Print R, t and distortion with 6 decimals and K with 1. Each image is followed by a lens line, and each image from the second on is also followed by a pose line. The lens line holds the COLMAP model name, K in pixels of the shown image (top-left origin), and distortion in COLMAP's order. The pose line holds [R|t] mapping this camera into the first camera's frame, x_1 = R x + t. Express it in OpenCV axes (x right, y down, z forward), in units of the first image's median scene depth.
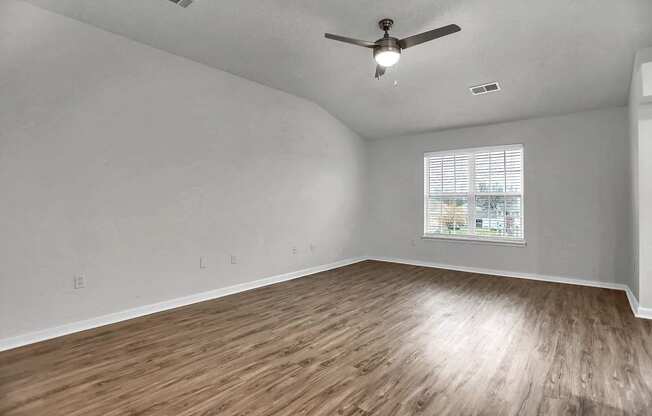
lens RADIAL K [[340.2, 0, 326.0], [0, 340.2, 208.0], [0, 0, 1]] dist [-0.000322, -0.000137]
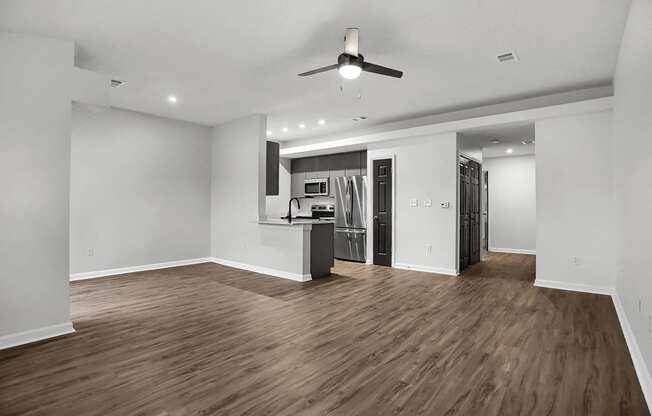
lens RADIAL K [[340.2, 0, 326.0], [0, 340.2, 208.0], [0, 0, 1]] dist [-0.000322, -0.000137]
pose [[-0.999997, -0.001238, 0.001945, 0.258779], [-0.001201, 0.999819, 0.019004, -0.031103], [-0.001969, 0.019002, -0.999818, 2.057439]]
